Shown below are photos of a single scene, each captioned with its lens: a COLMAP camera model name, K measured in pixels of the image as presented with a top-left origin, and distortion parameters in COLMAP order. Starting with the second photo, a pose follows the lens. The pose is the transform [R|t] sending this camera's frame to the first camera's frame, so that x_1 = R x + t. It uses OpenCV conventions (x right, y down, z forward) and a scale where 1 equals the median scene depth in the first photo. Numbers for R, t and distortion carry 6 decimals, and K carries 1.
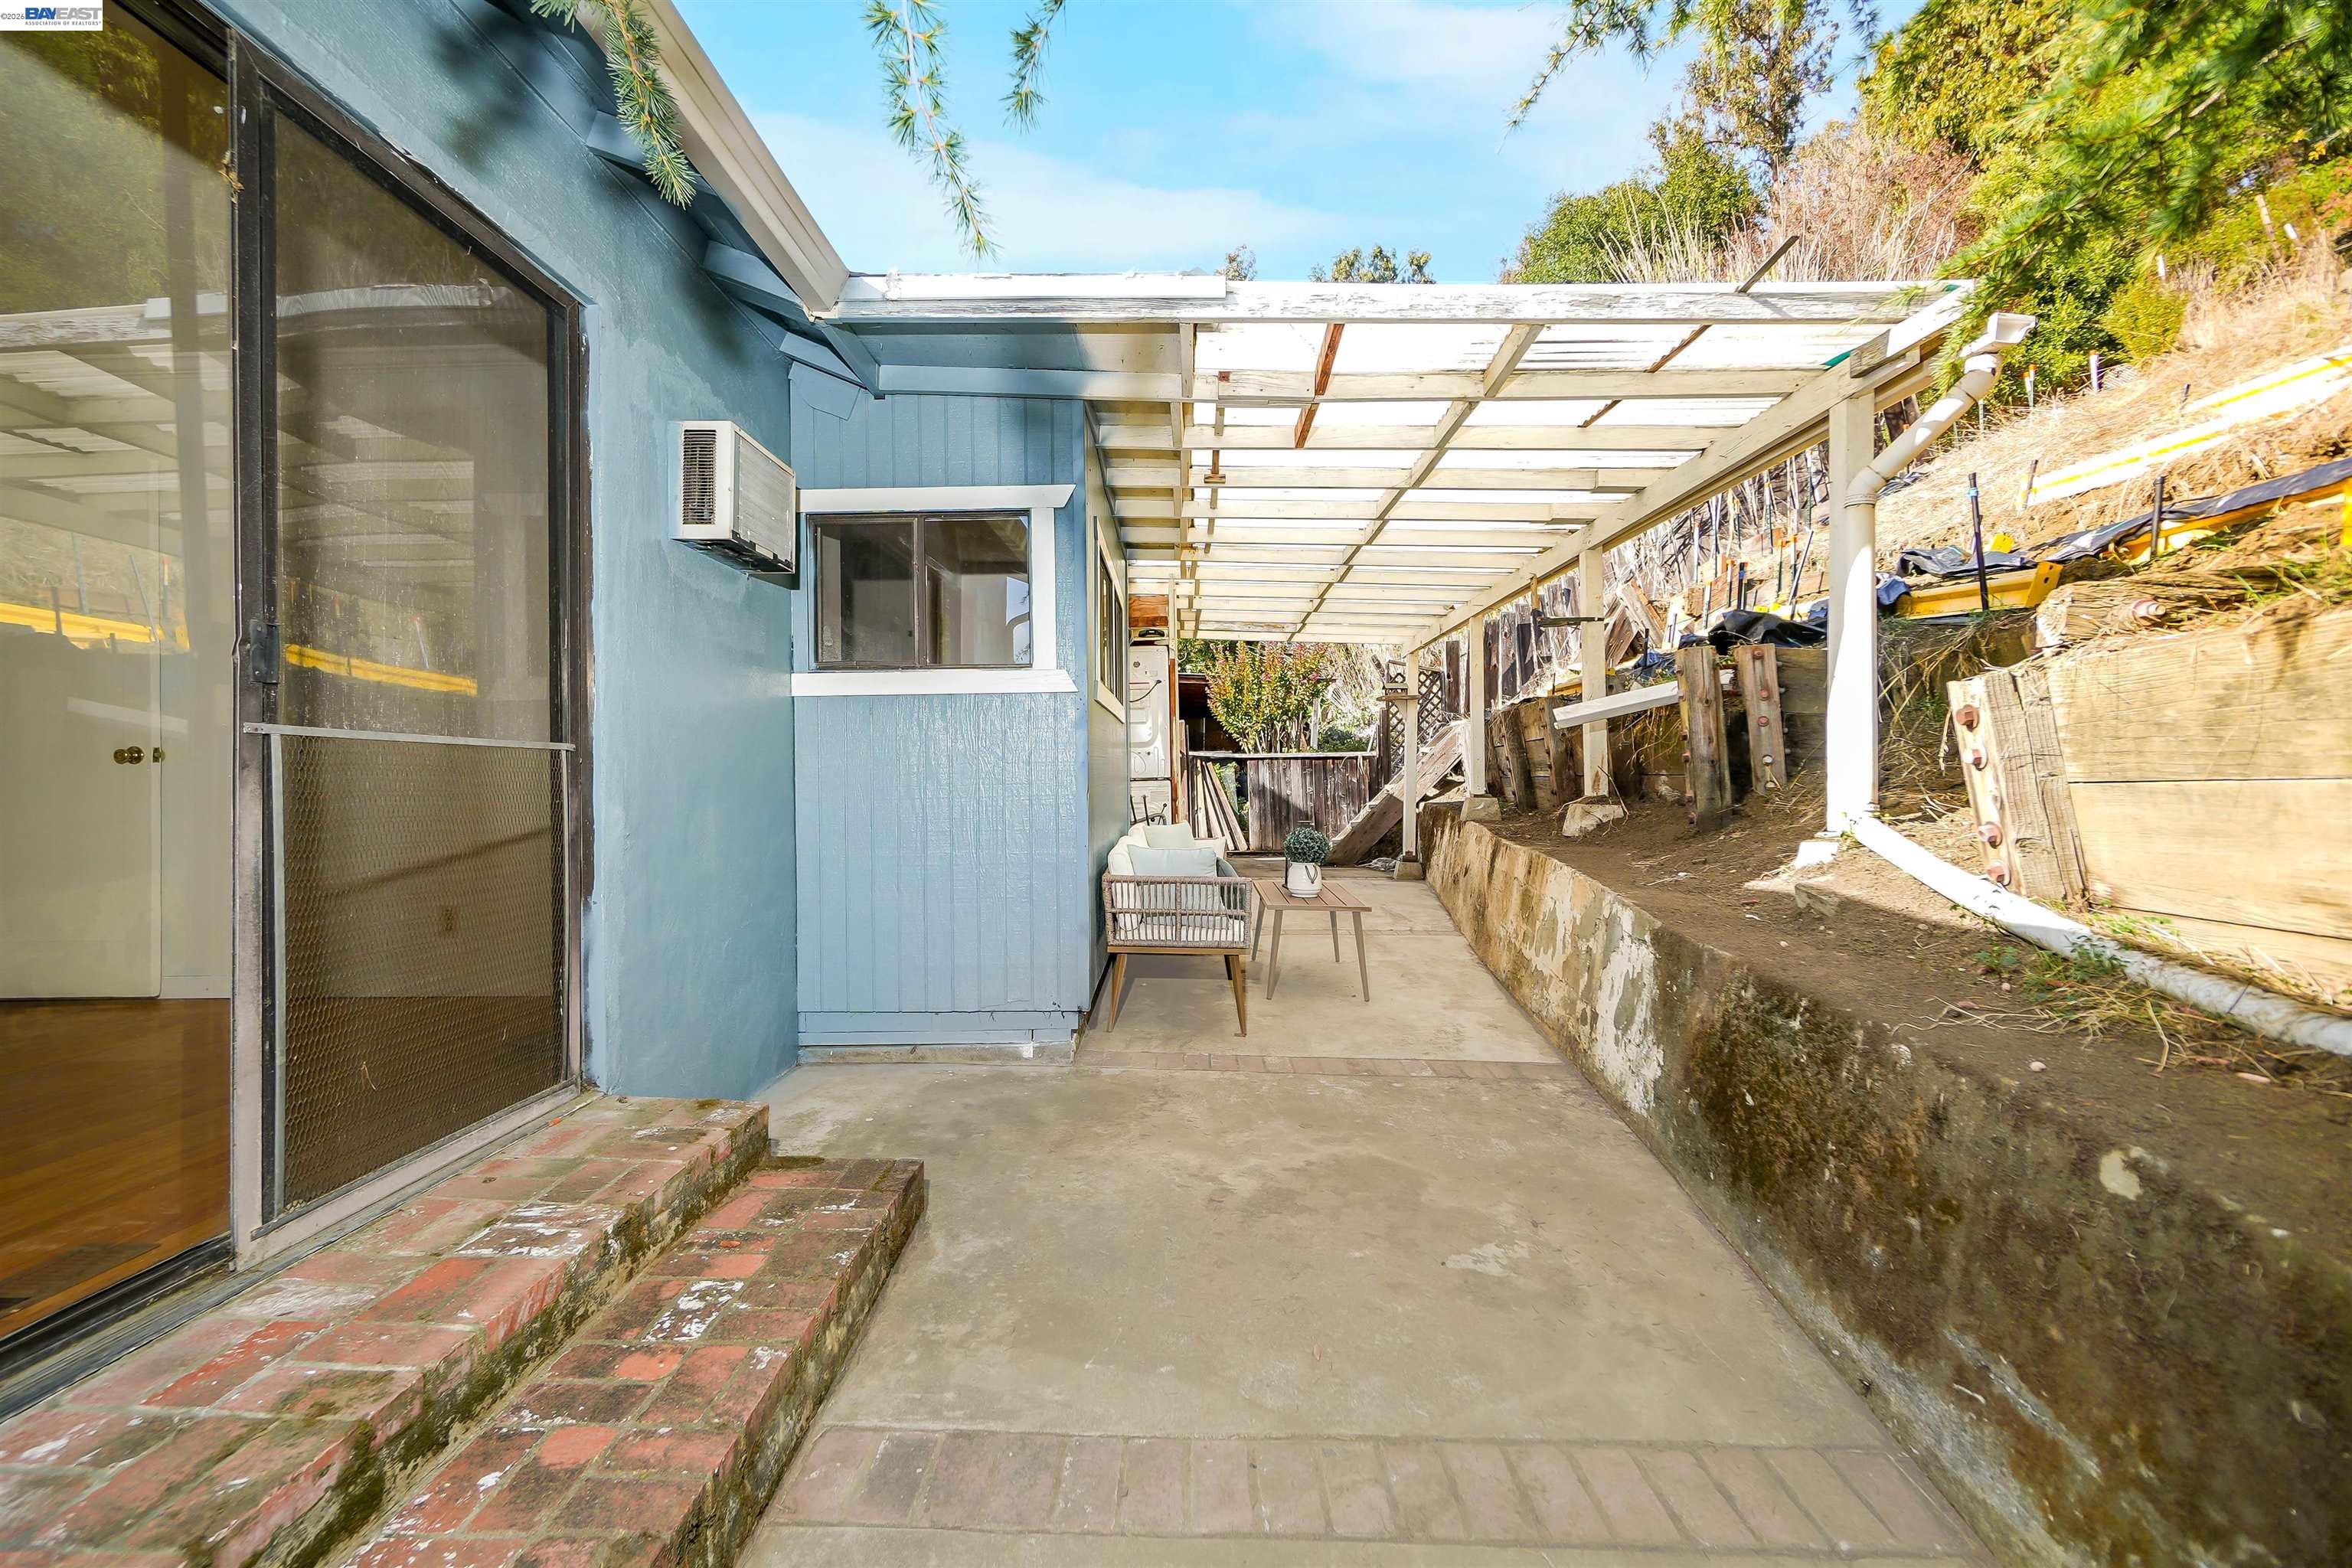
lens RADIAL K [[1020.6, 0, 1178.4], [0, 1020.6, 780.2], [0, 0, 1]] dist [-0.010804, 0.005156]
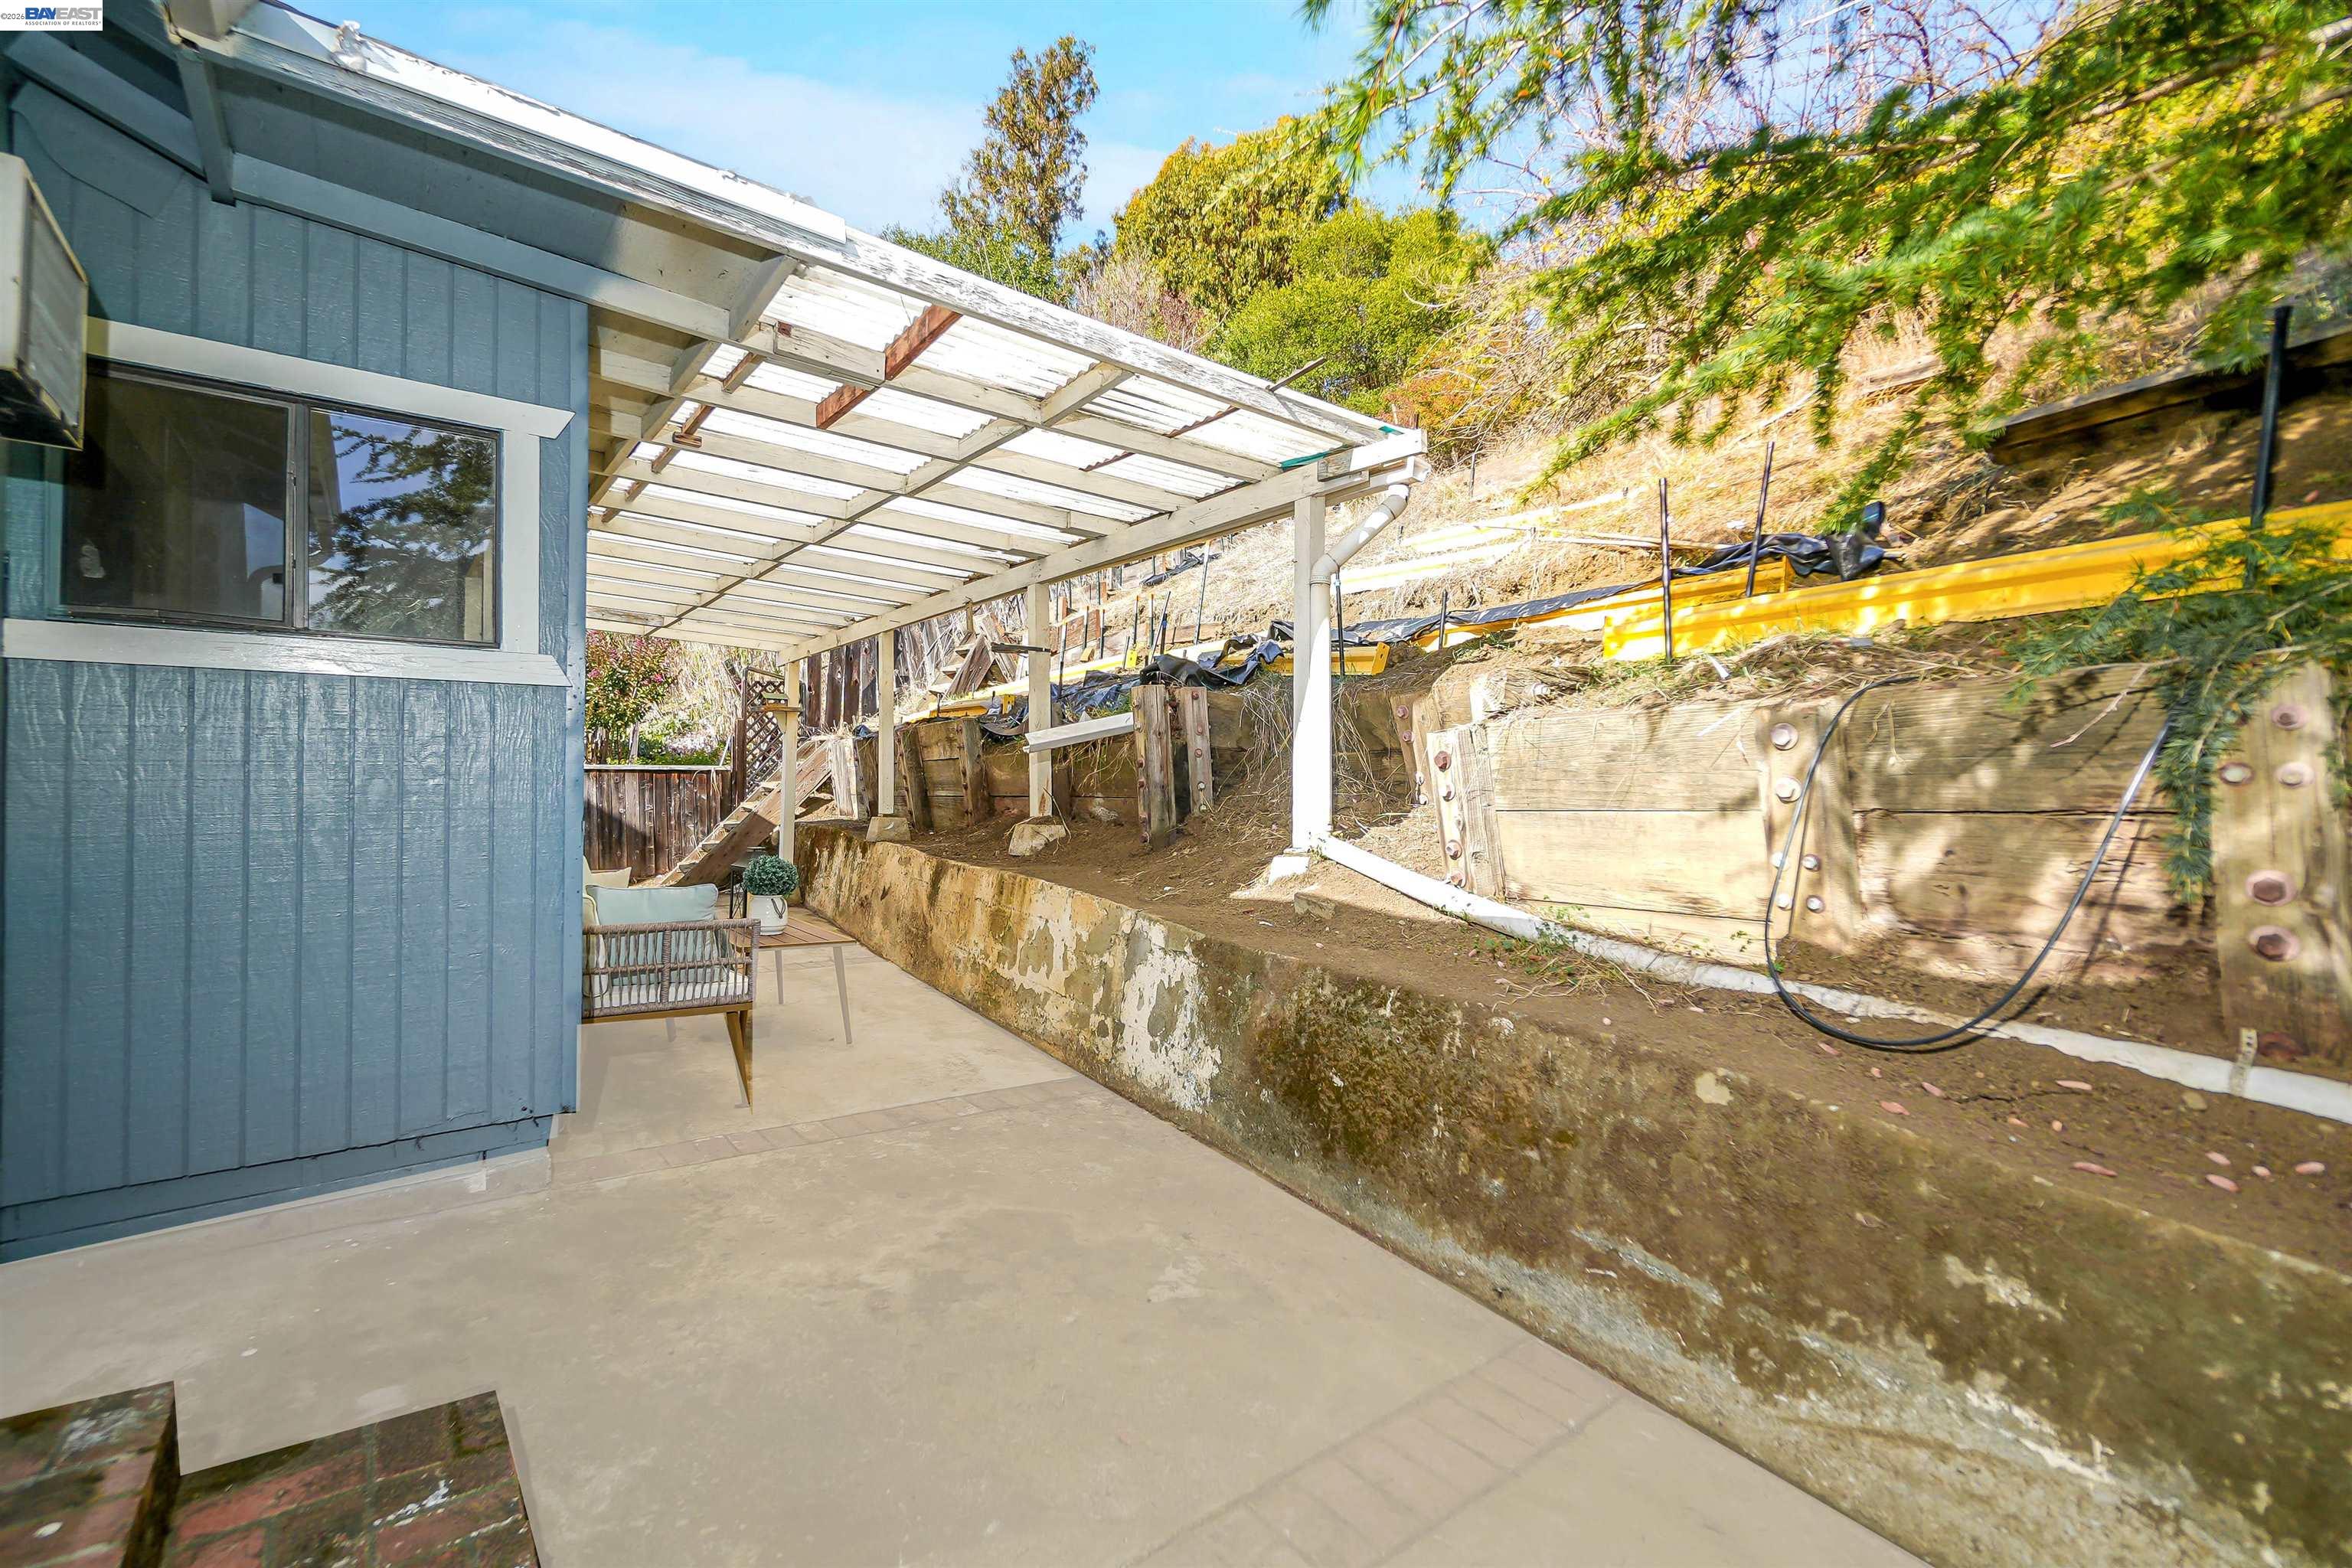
lens RADIAL K [[1020.6, 0, 1172.5], [0, 1020.6, 779.4], [0, 0, 1]] dist [-0.010804, 0.005156]
pose [[0.773831, 0.016643, 0.633173, -0.266455], [-0.007185, 0.999821, -0.017499, -0.009898], [-0.633351, 0.008992, 0.773812, 0.161674]]
